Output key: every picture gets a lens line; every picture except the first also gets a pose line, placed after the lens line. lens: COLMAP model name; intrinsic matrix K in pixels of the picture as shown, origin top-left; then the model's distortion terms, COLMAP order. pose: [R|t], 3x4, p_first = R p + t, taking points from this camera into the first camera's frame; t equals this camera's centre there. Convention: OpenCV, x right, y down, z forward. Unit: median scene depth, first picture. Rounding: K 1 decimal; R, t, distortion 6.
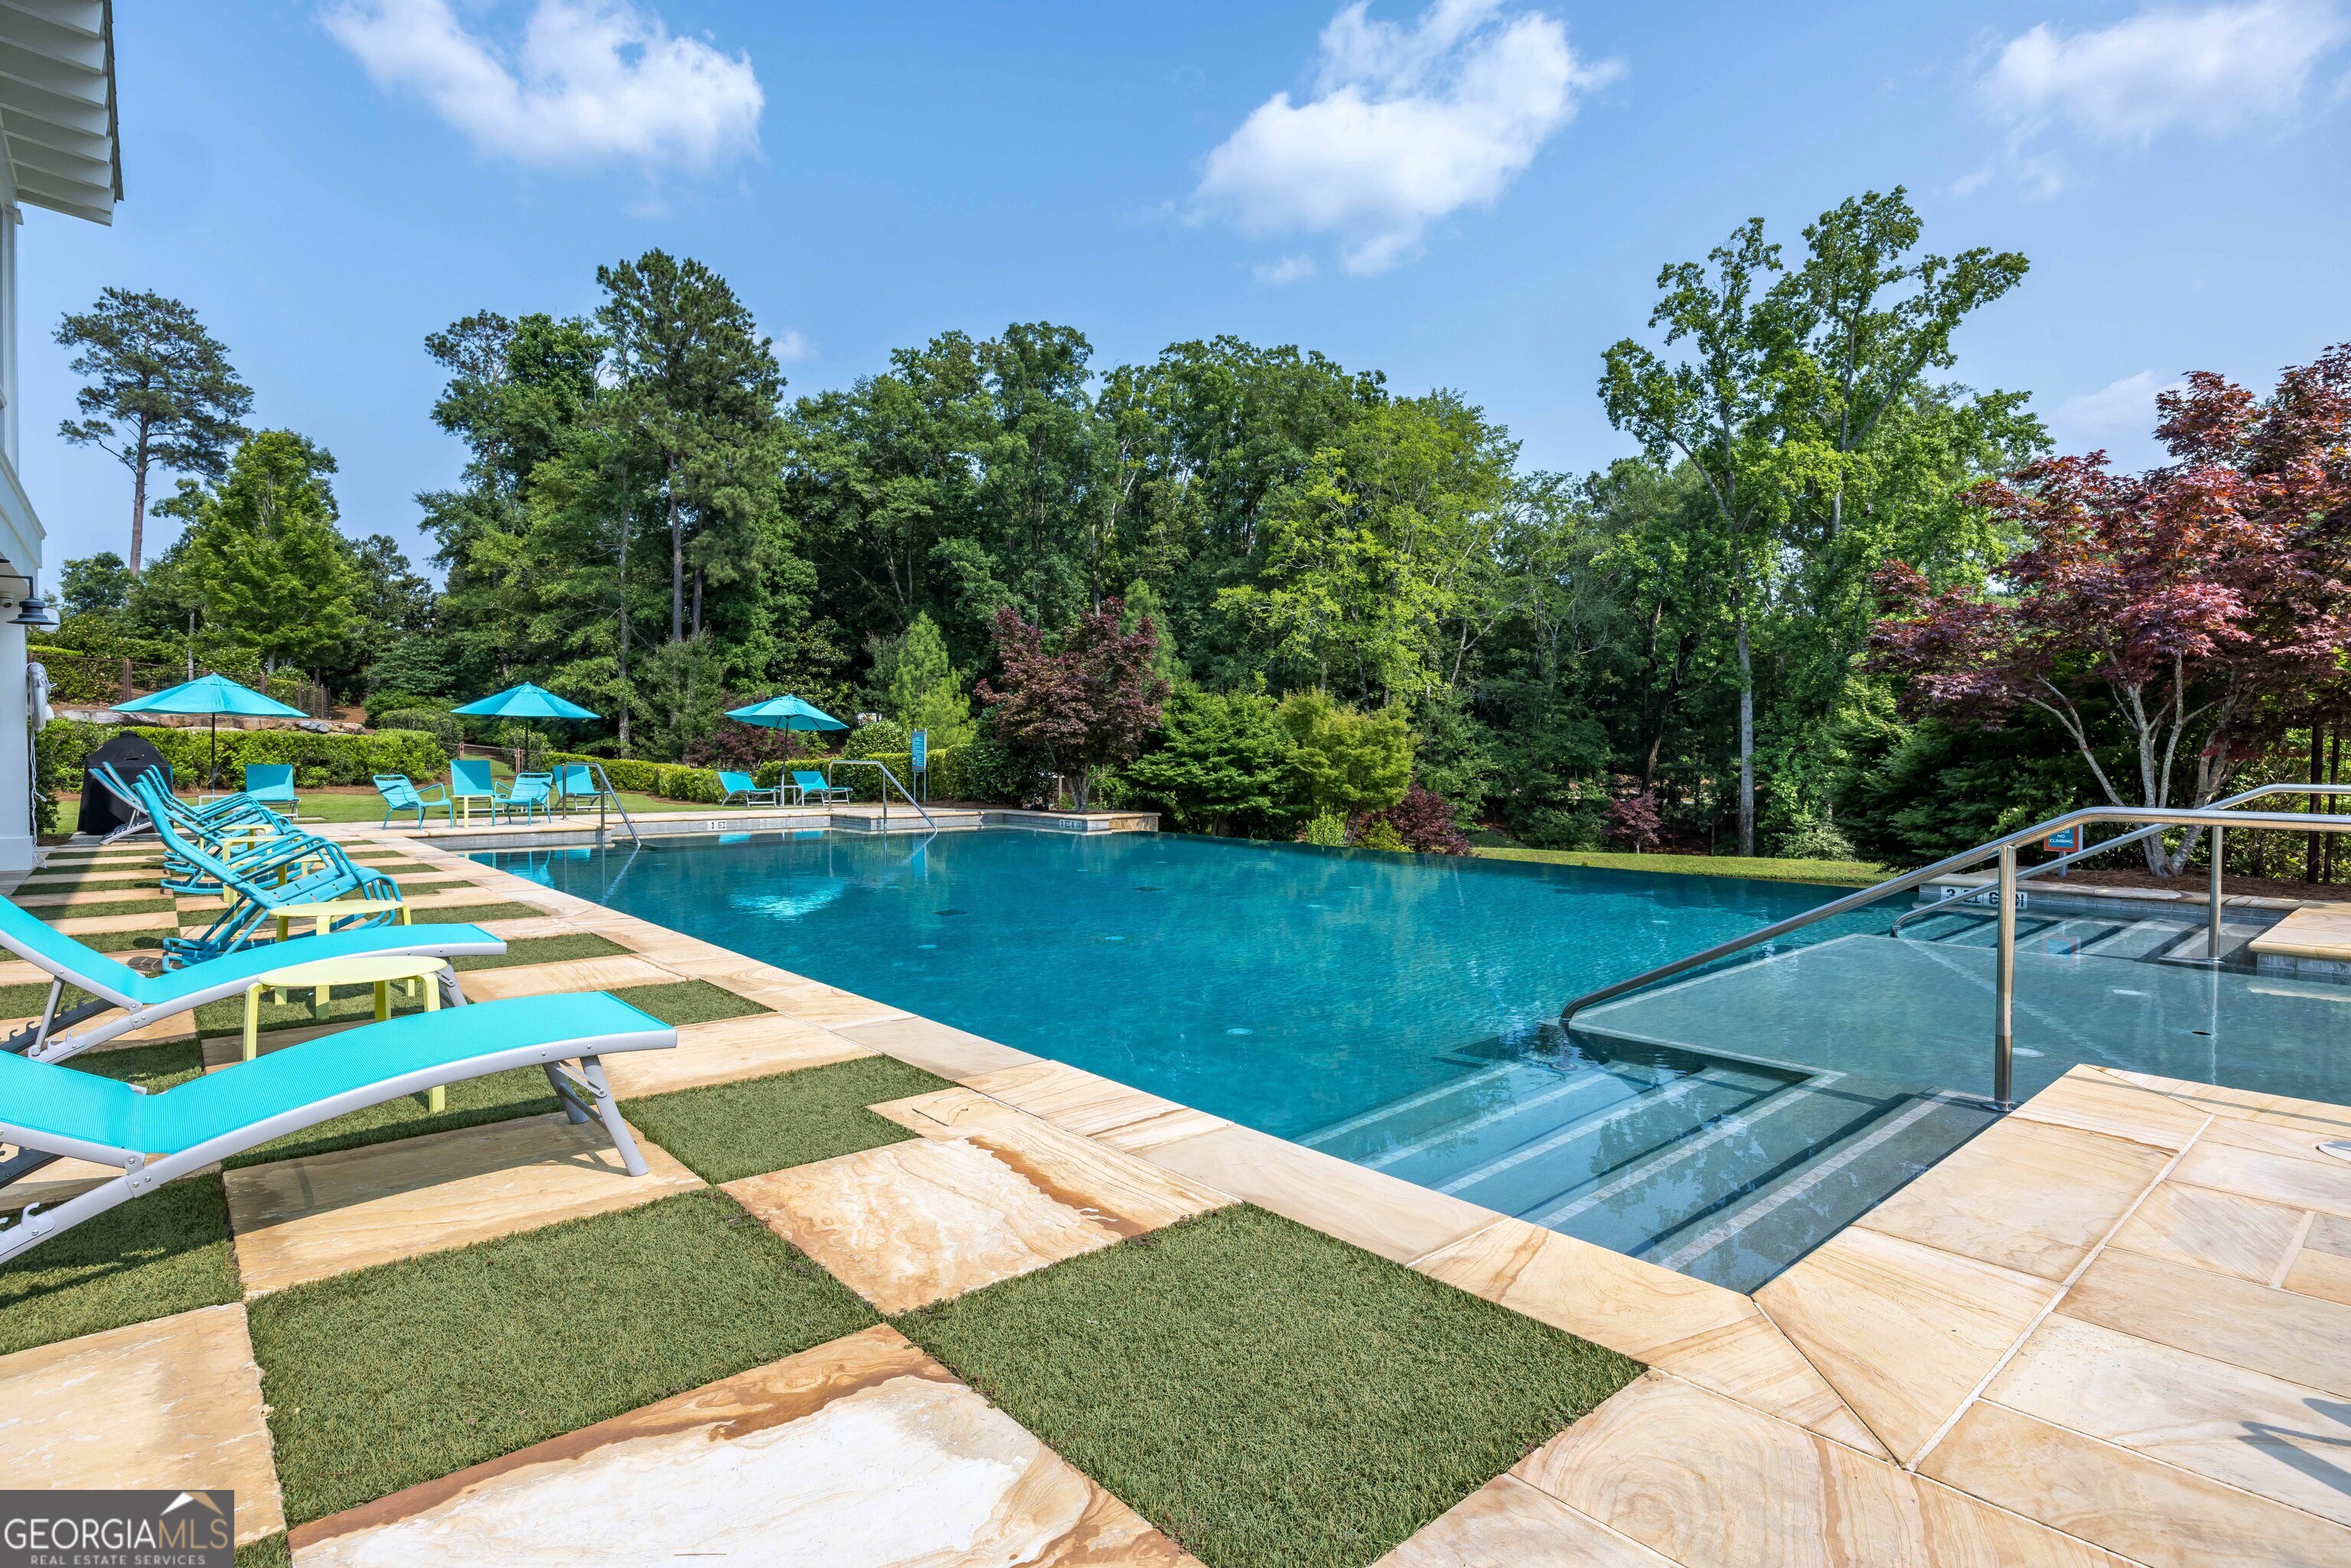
lens RADIAL K [[1194.2, 0, 1173.7], [0, 1194.2, 794.4], [0, 0, 1]] dist [-0.003022, -0.000160]
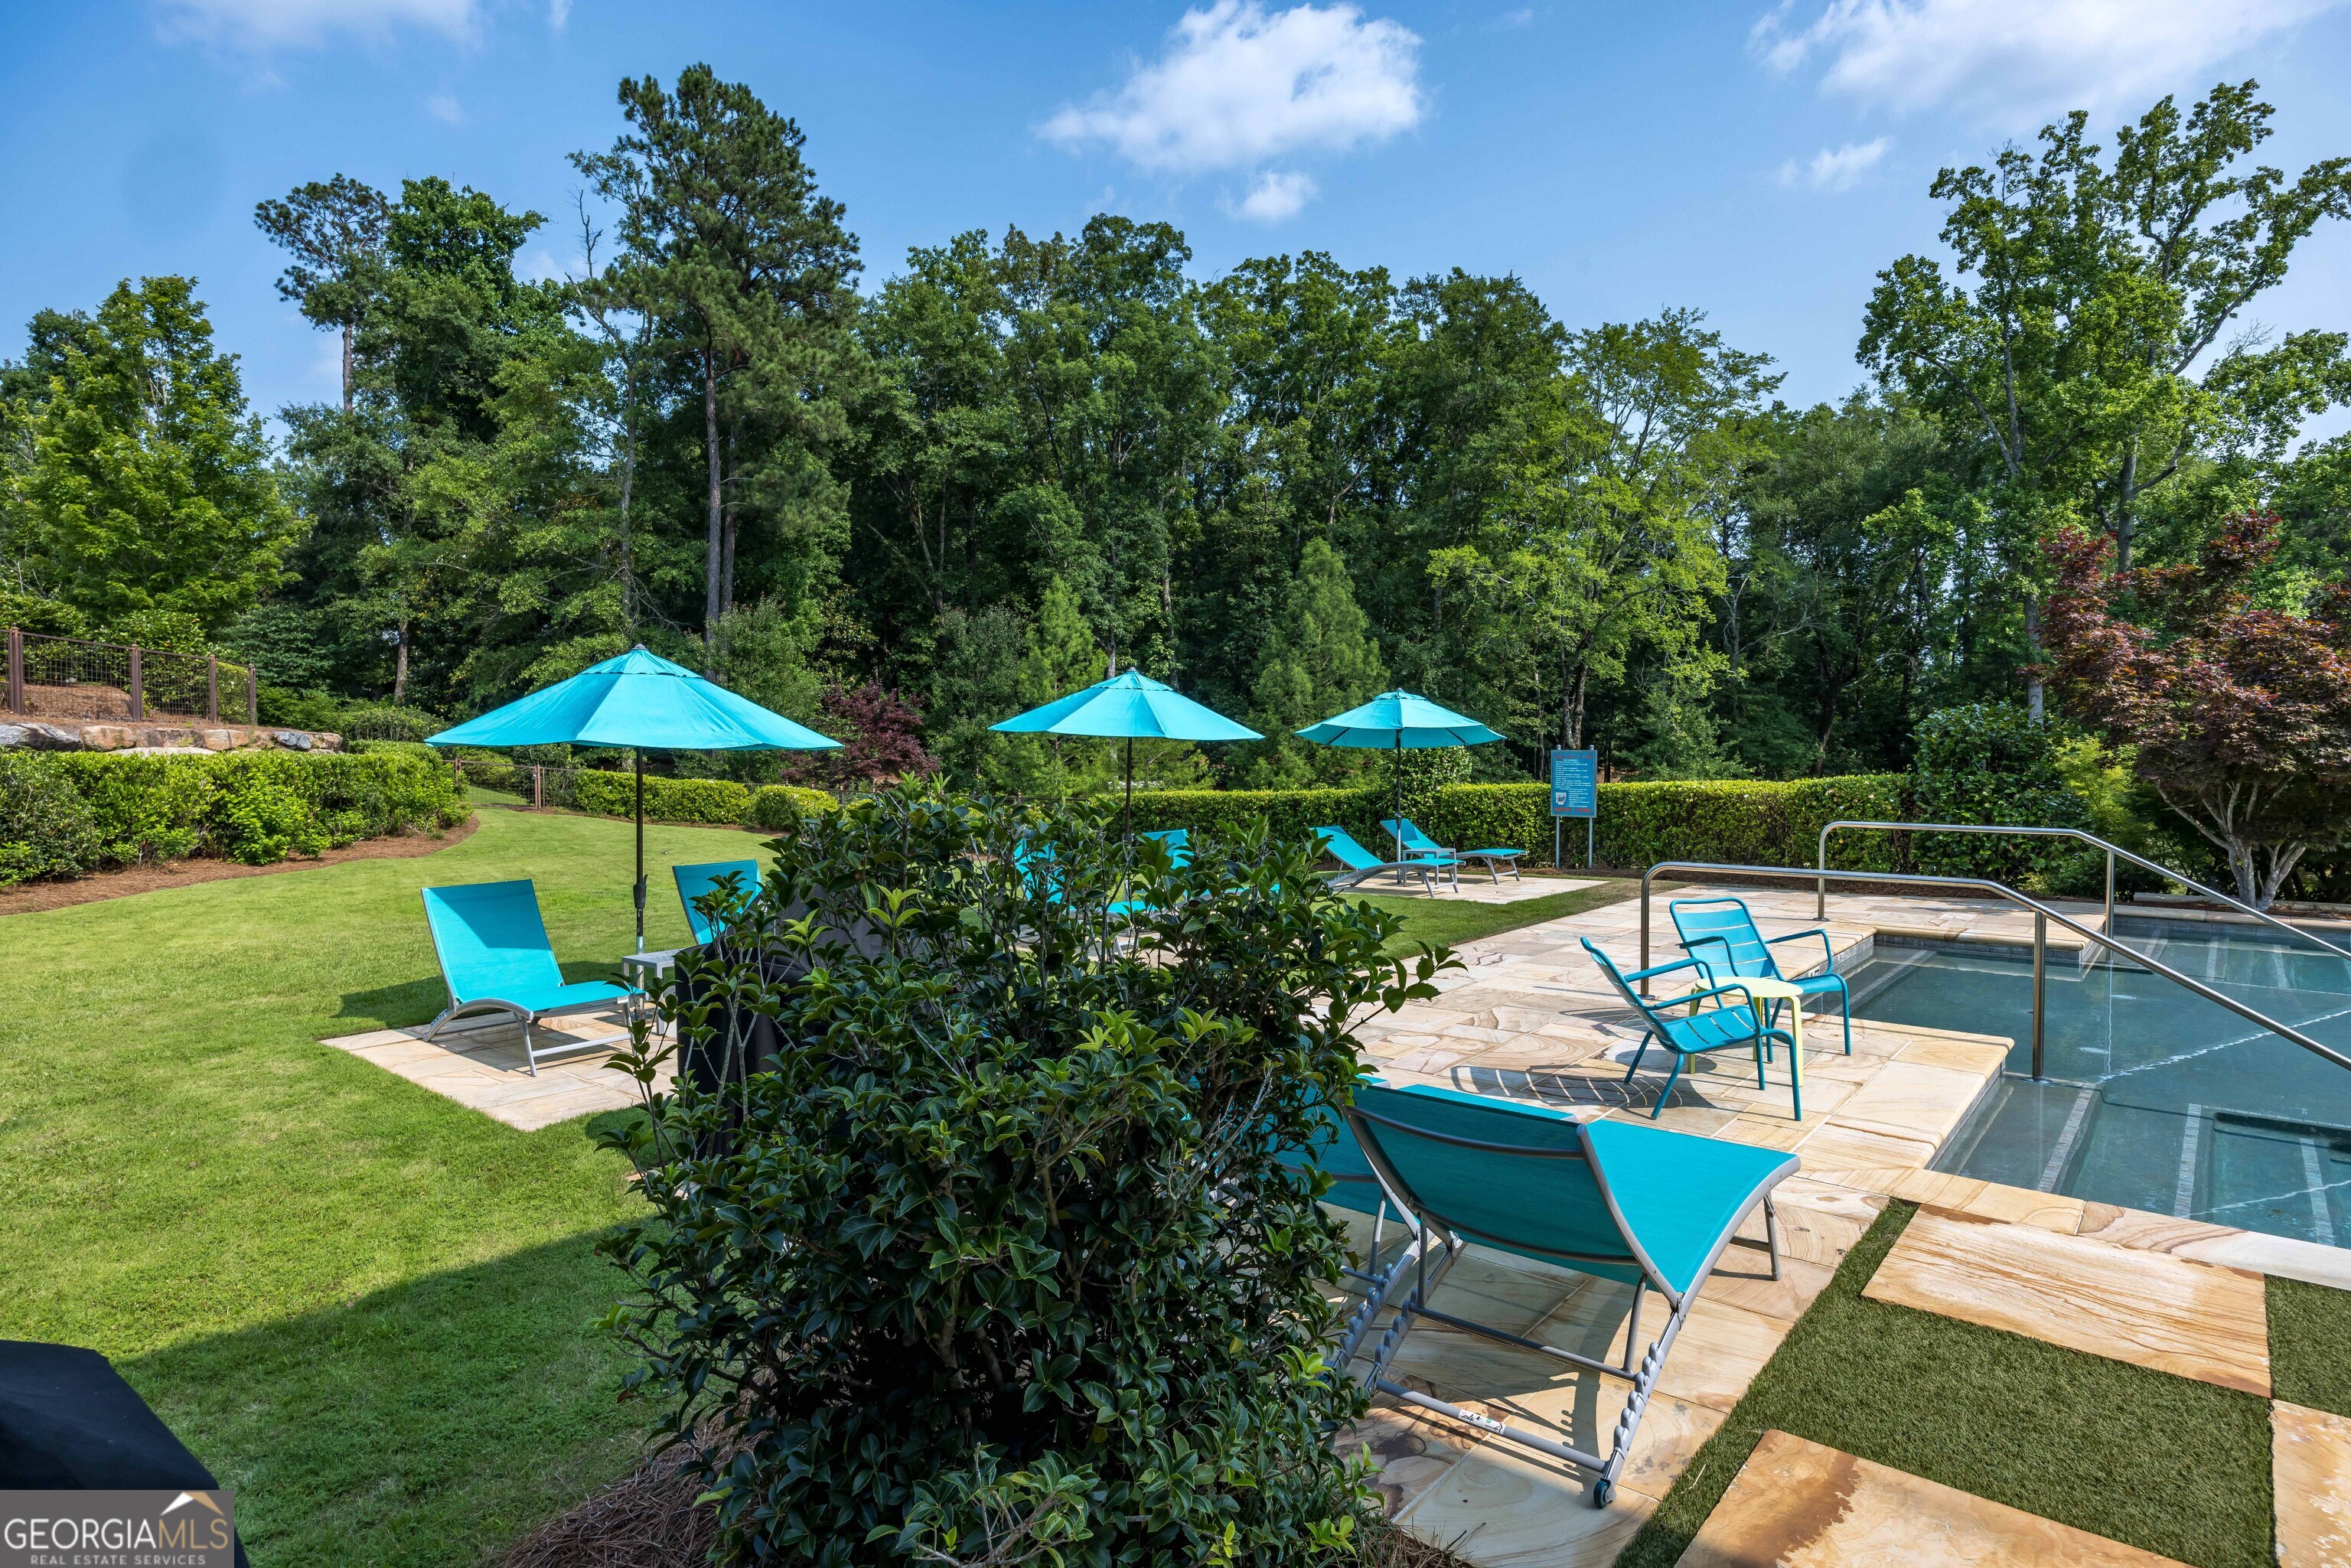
lens RADIAL K [[1254.0, 0, 1175.5], [0, 1254.0, 784.0], [0, 0, 1]] dist [0.002621, -0.000376]
pose [[0.989802, -0.013853, 0.141775, -0.237809], [0.014112, 0.999900, -0.000822, -0.018067], [-0.141749, 0.002814, 0.989899, 0.192903]]
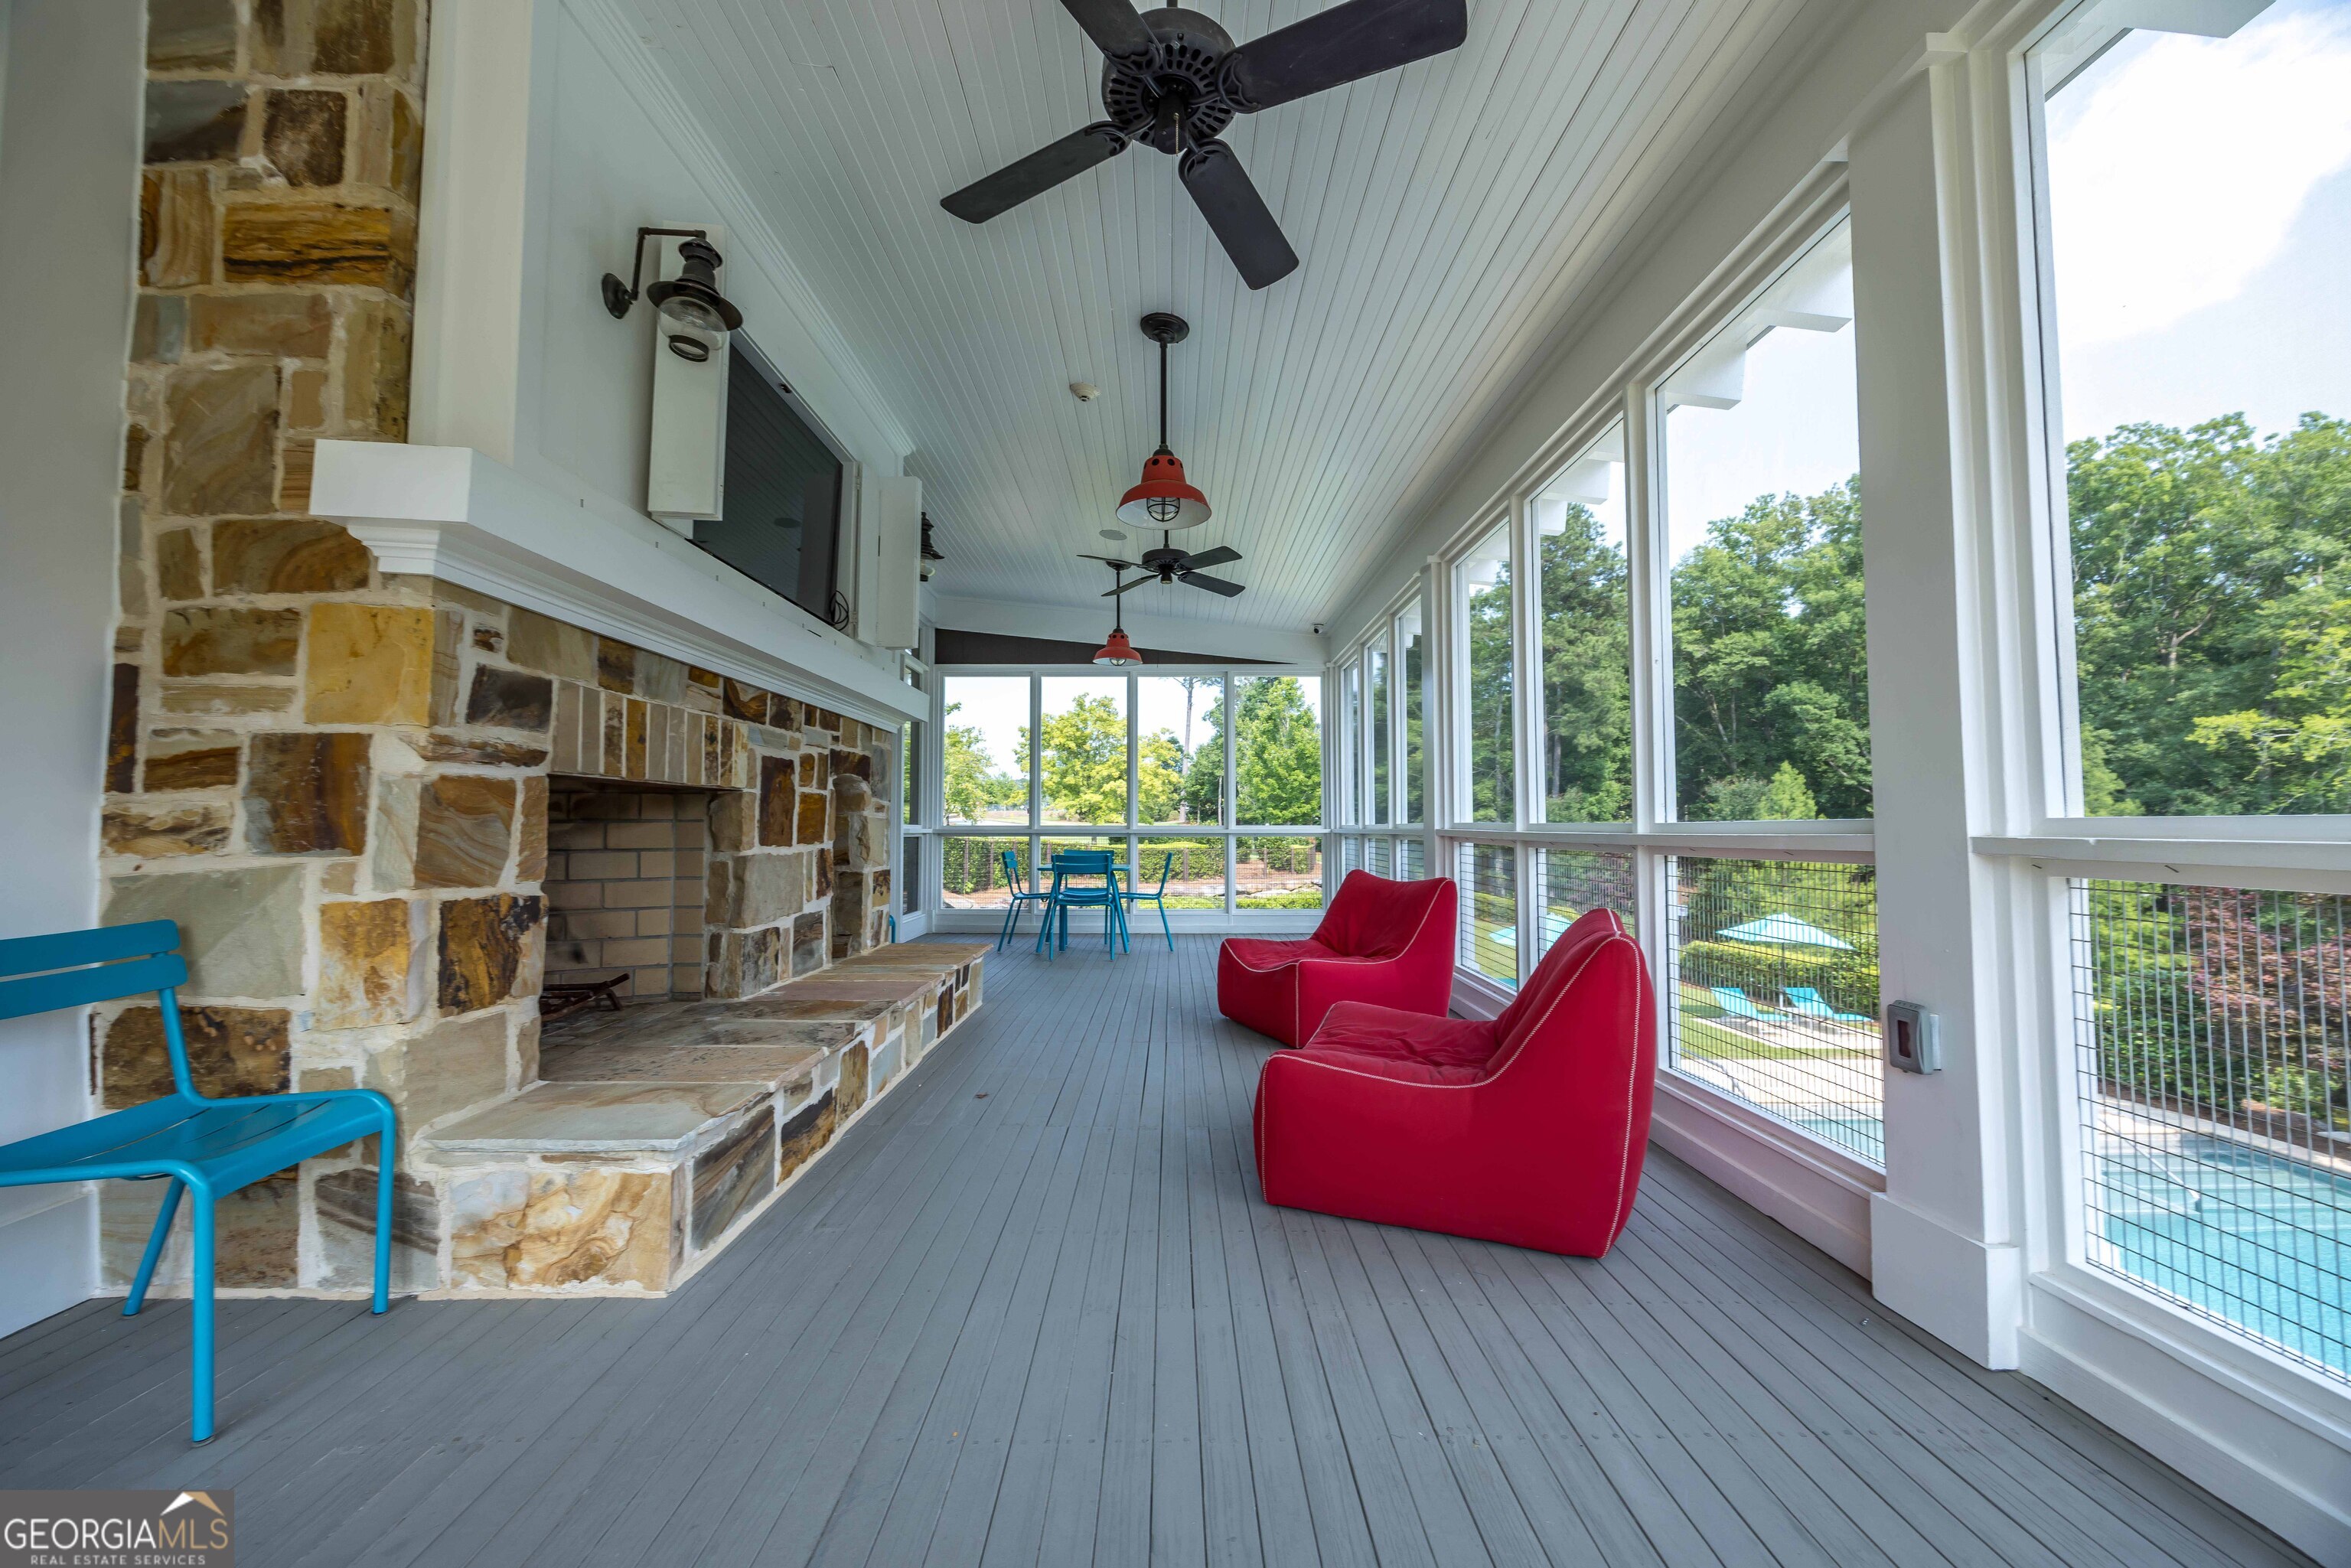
lens RADIAL K [[896.3, 0, 1175.5], [0, 896.3, 784.0], [0, 0, 1]] dist [-0.001200, 0.000434]
pose [[0.763500, -0.034884, -0.644865, -0.103298], [-0.020081, 0.996775, -0.077696, -0.057341], [0.645496, 0.072270, 0.760337, 0.041333]]
